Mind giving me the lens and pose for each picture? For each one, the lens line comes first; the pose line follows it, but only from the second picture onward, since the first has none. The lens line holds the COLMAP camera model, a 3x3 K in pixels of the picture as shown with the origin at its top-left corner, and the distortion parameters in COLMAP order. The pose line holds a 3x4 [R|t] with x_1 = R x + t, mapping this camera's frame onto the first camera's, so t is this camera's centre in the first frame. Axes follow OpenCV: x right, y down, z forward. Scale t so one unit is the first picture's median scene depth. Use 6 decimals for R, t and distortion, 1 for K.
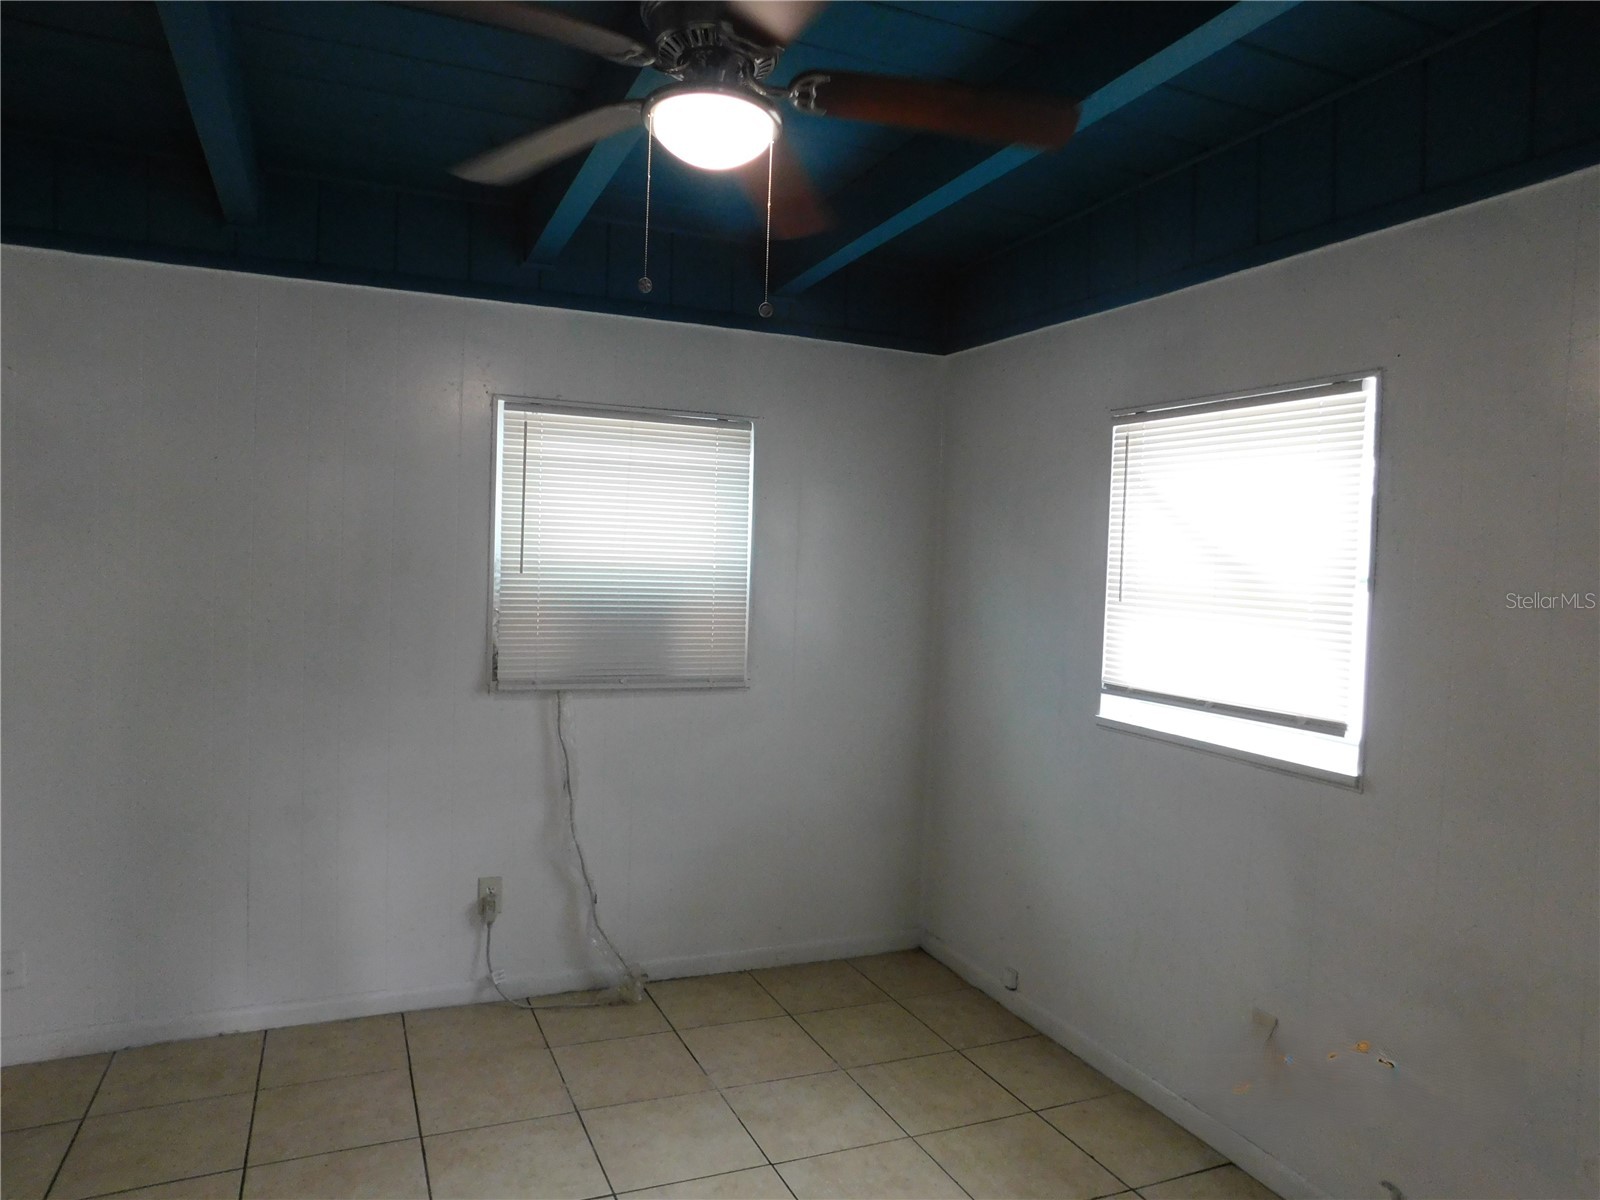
lens RADIAL K [[1055.9, 0, 799.3], [0, 1055.9, 591.9], [0, 0, 1]] dist [-0.065428, 0.055984]
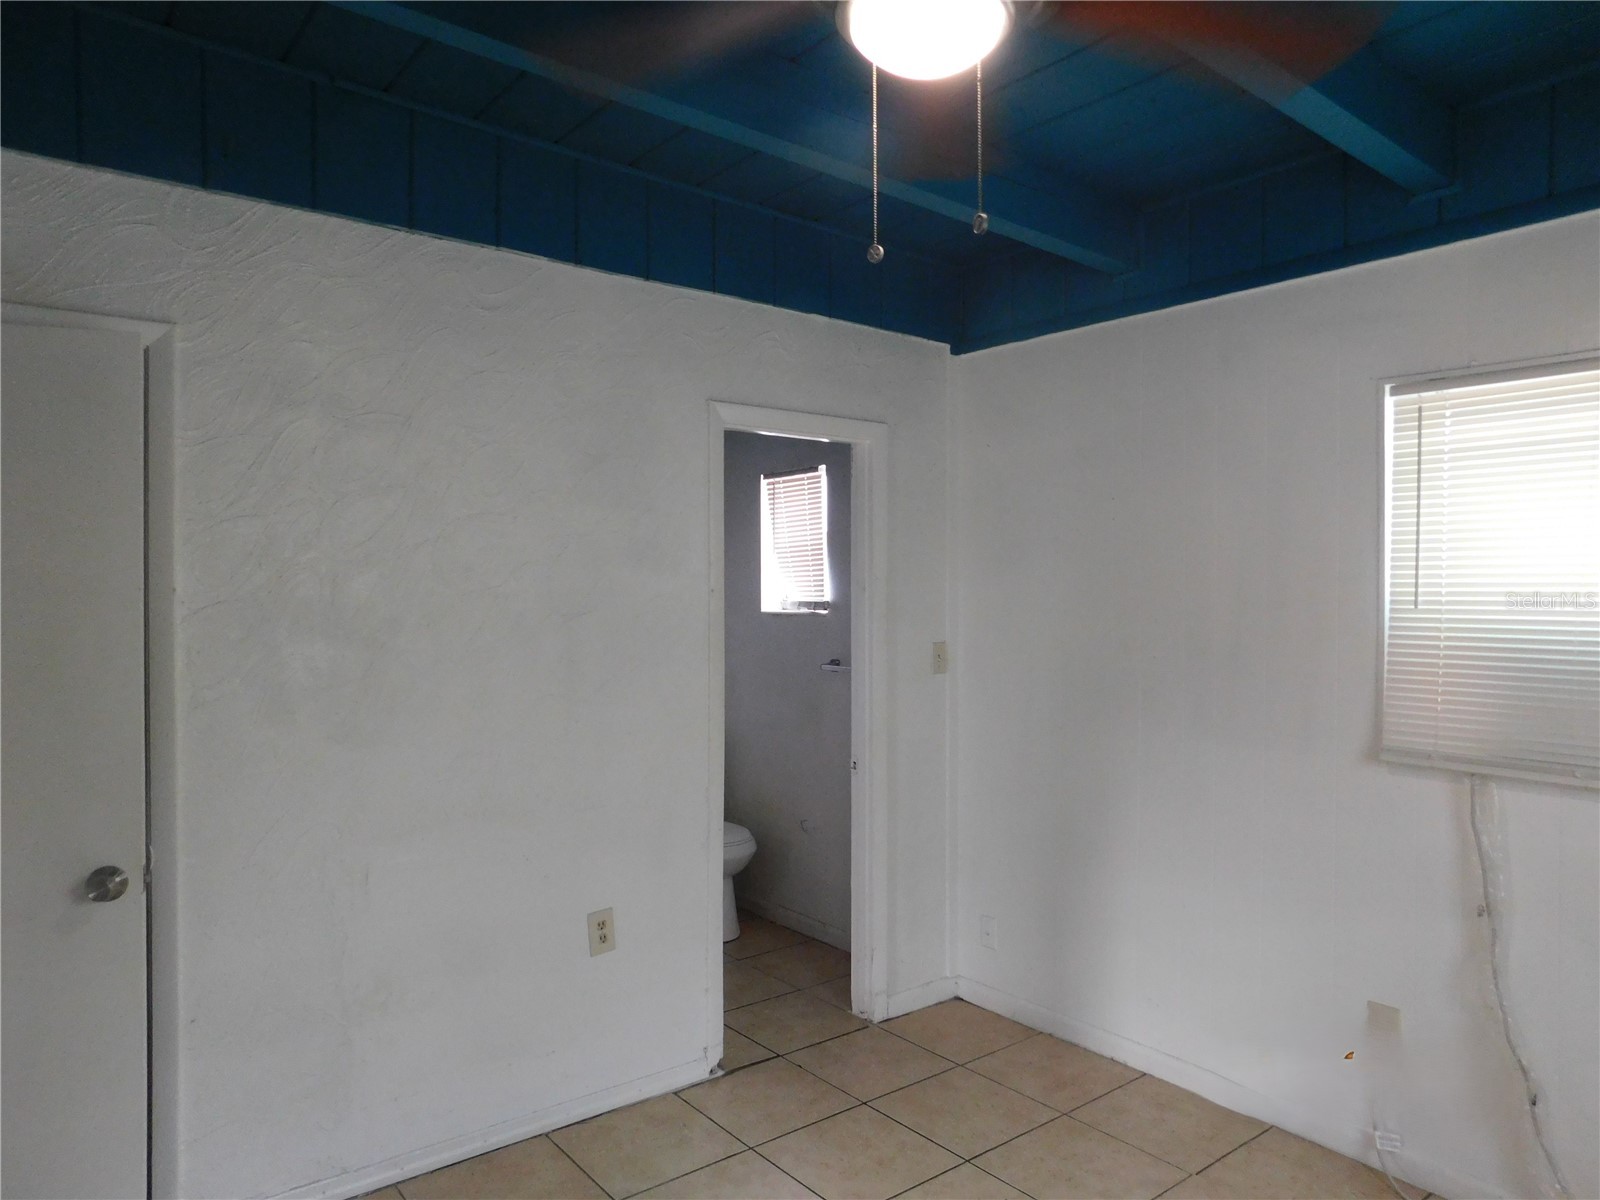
lens RADIAL K [[1055.9, 0, 799.3], [0, 1055.9, 591.9], [0, 0, 1]] dist [-0.065428, 0.055984]
pose [[0.265368, -0.022904, -0.963875, 0.333180], [-0.028449, 0.999097, -0.031573, 0.006463], [0.963727, 0.035799, 0.264476, 0.378821]]
